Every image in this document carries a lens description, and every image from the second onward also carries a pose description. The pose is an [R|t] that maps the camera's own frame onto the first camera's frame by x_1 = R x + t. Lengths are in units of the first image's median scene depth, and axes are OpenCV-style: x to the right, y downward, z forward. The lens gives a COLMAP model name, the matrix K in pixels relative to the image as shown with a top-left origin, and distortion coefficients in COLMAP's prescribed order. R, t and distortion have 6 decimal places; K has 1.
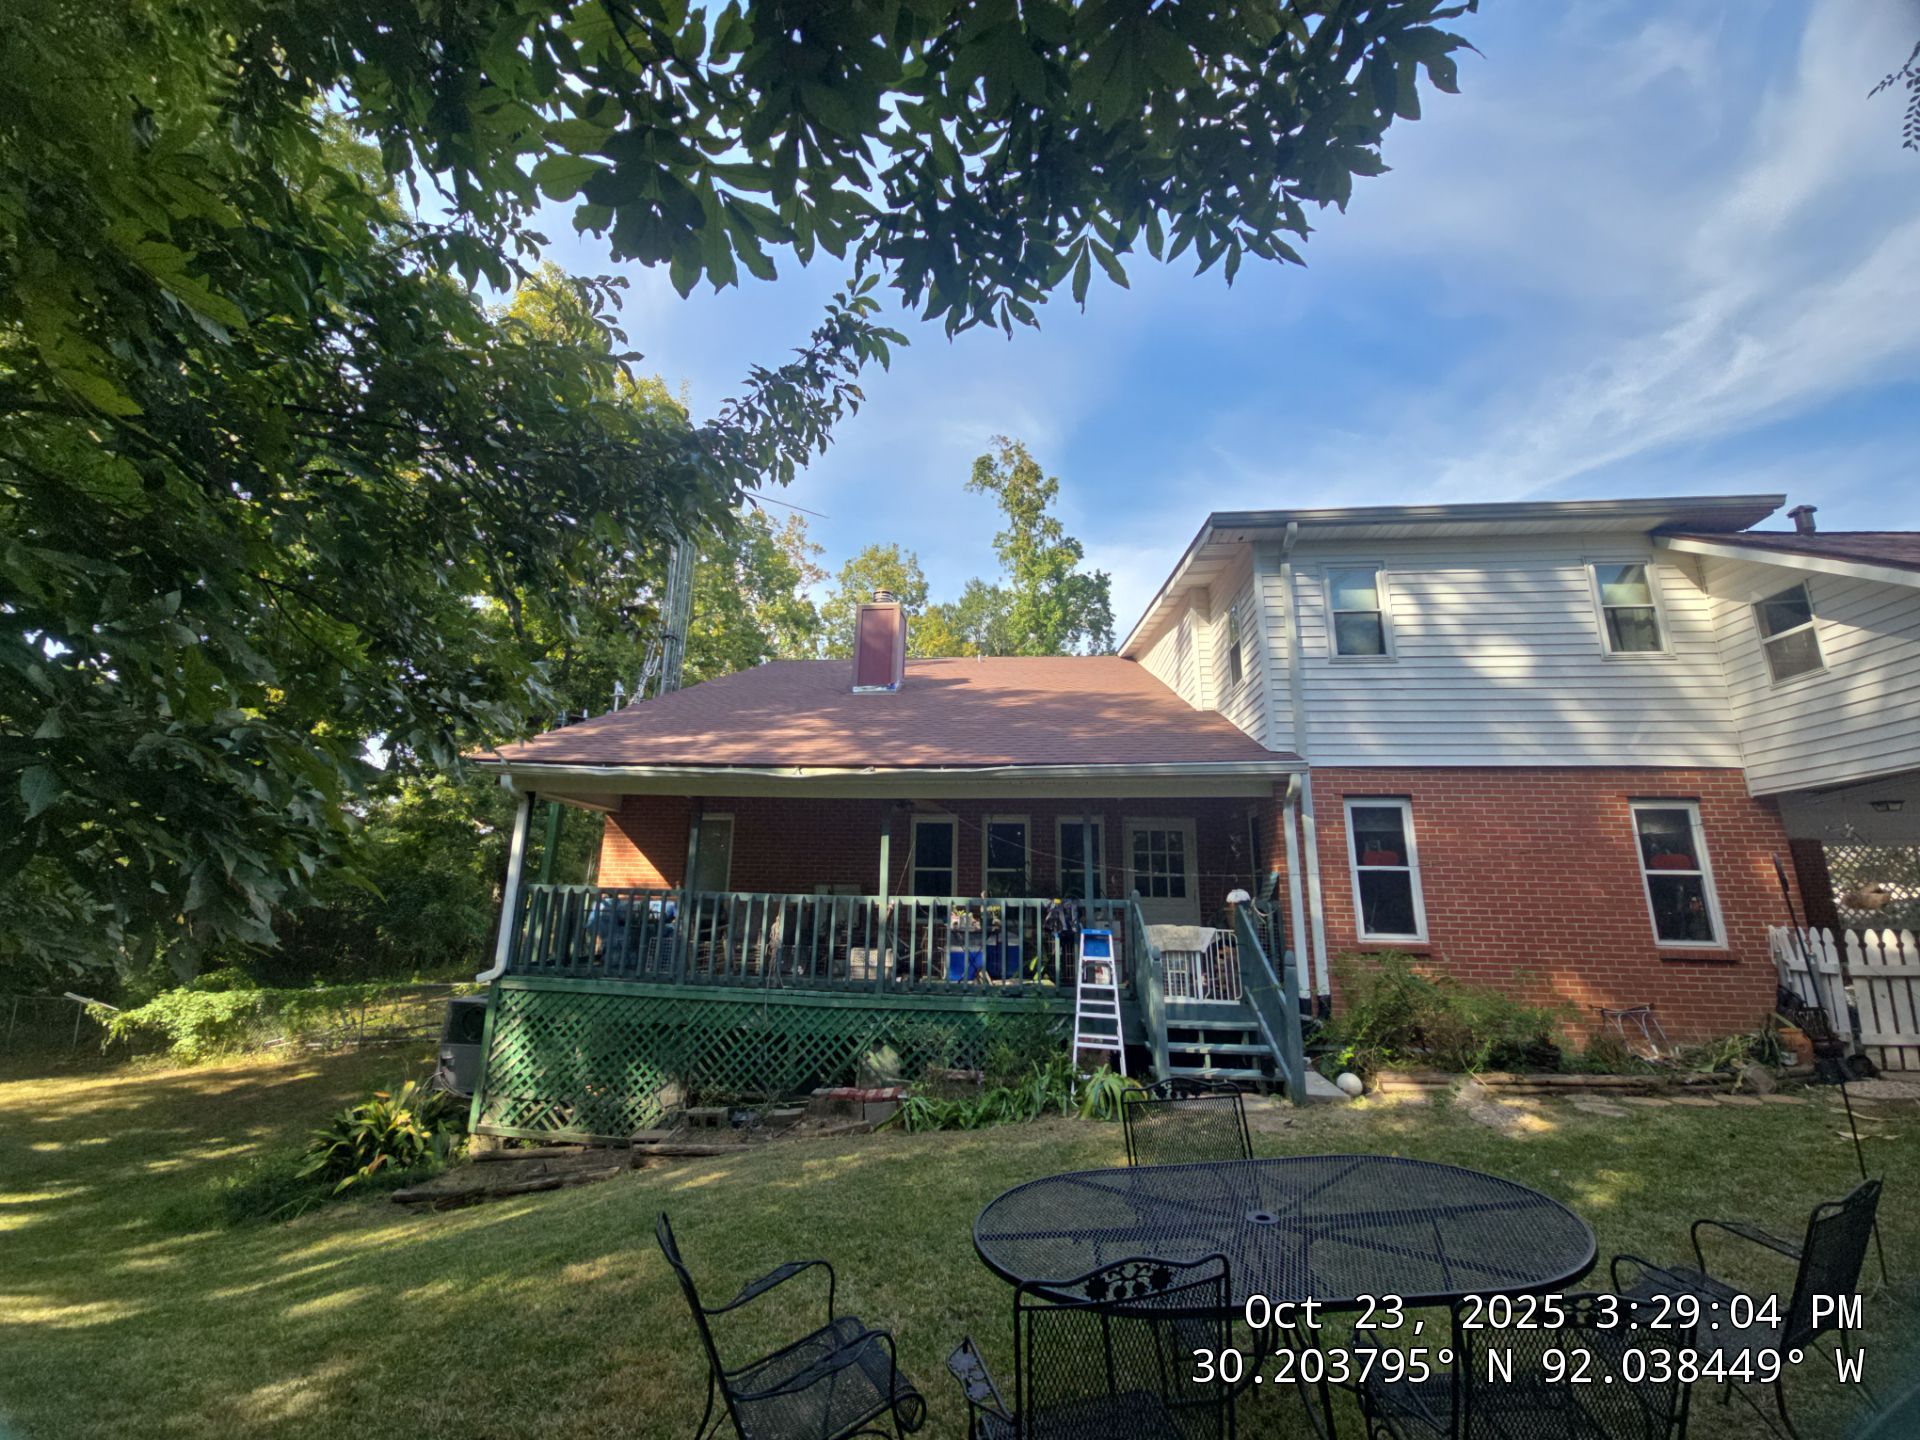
lens RADIAL K [[774.8, 0, 953.4], [0, 774.8, 660.2], [0, 0, 1]] dist [0.009164, -0.007353]
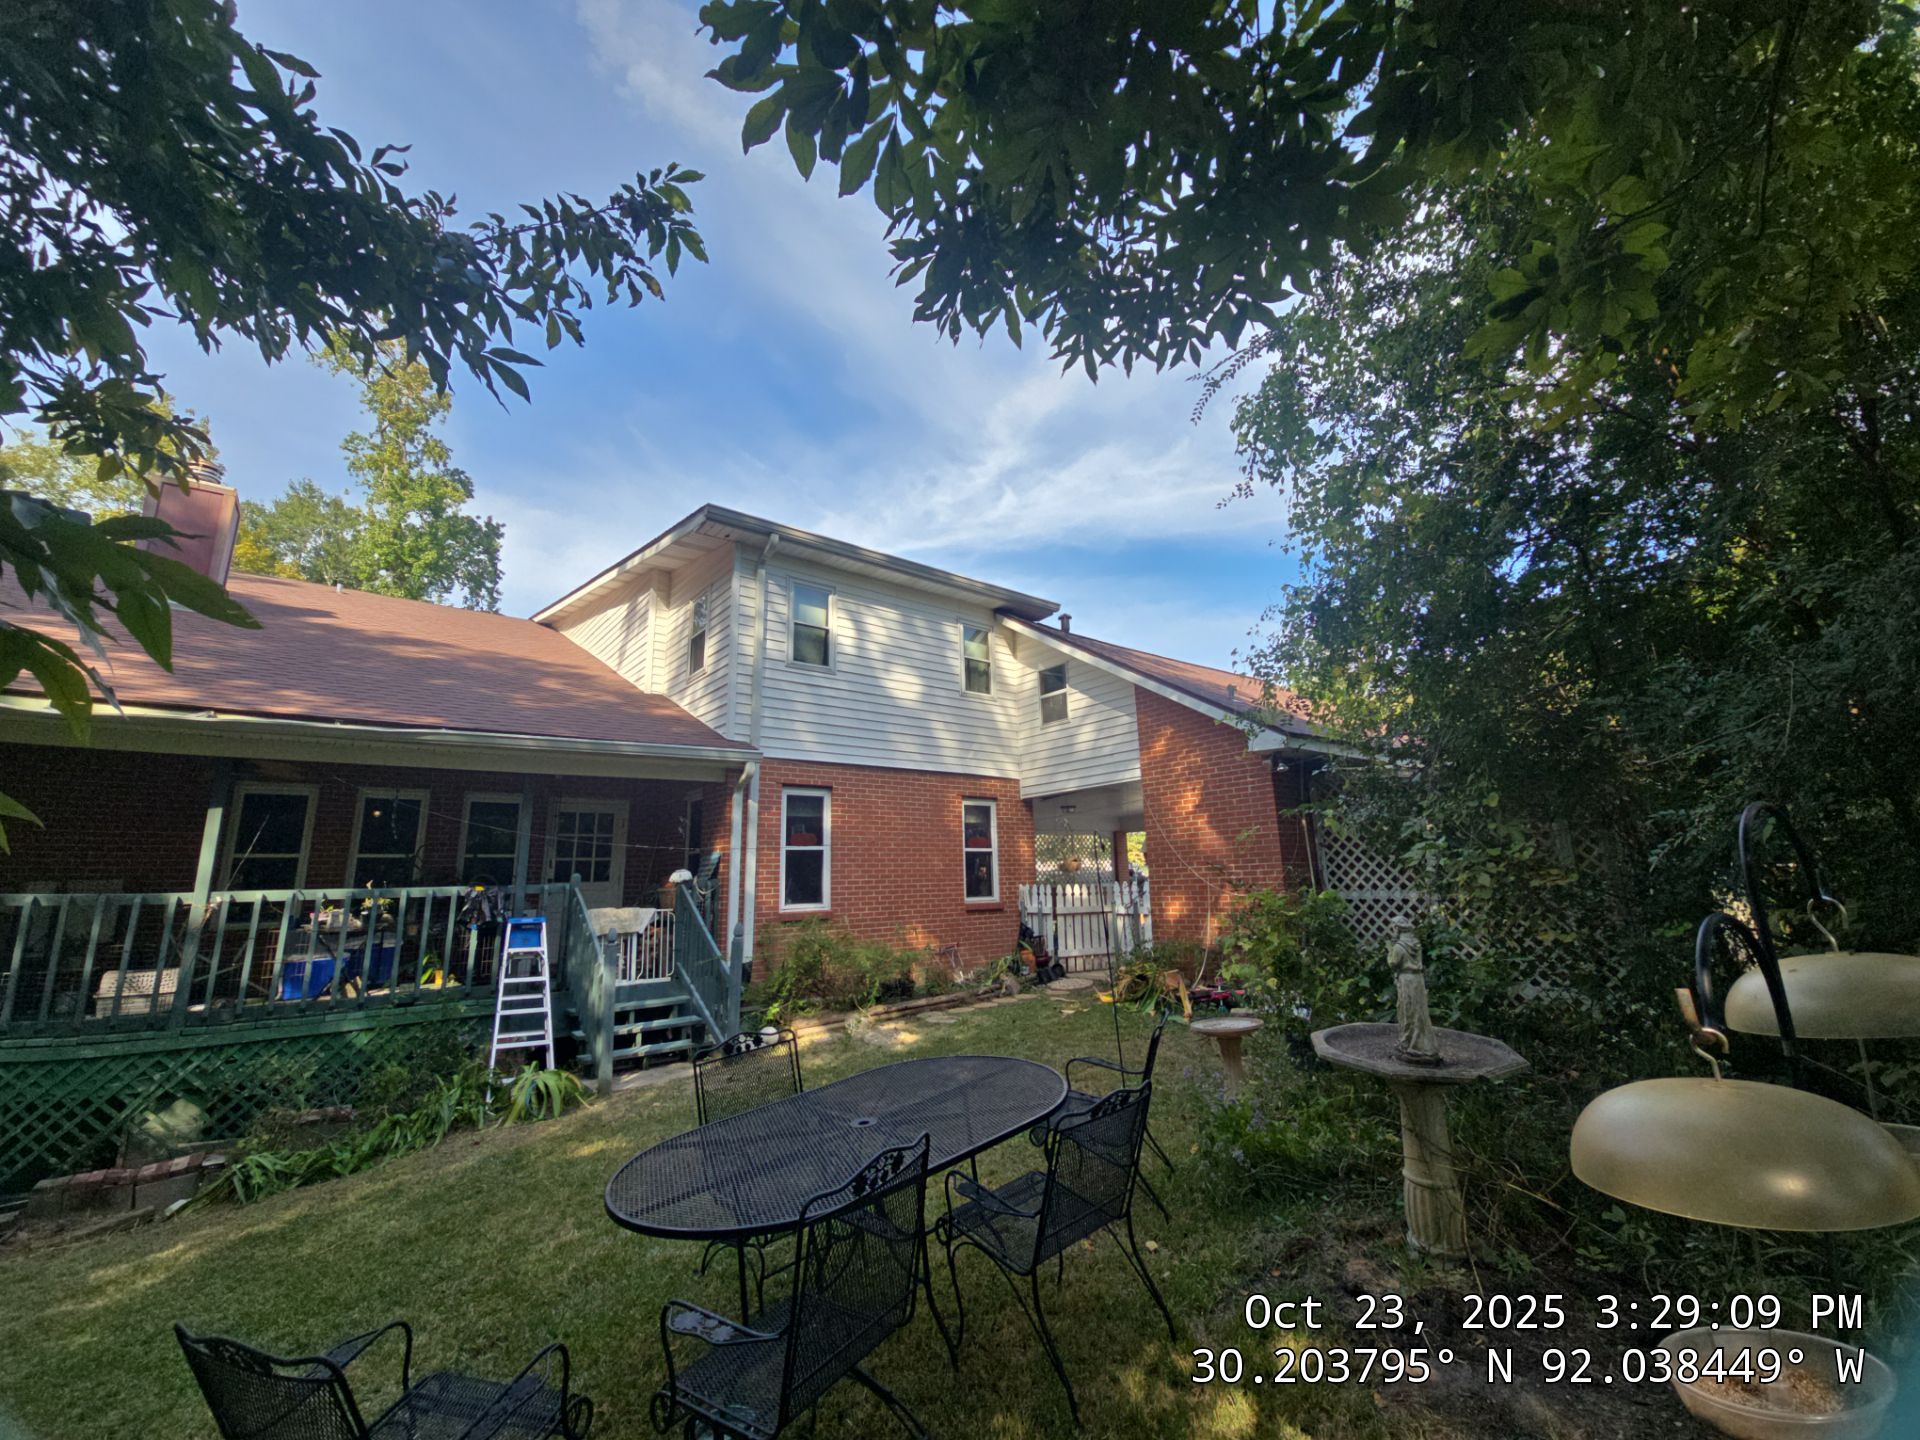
lens RADIAL K [[774.8, 0, 953.4], [0, 774.8, 660.2], [0, 0, 1]] dist [0.009164, -0.007353]
pose [[0.708614, 0.161037, 0.686974, -0.128349], [-0.169099, 0.983993, -0.056238, 0.019243], [-0.685034, -0.076315, 0.724503, 0.029577]]
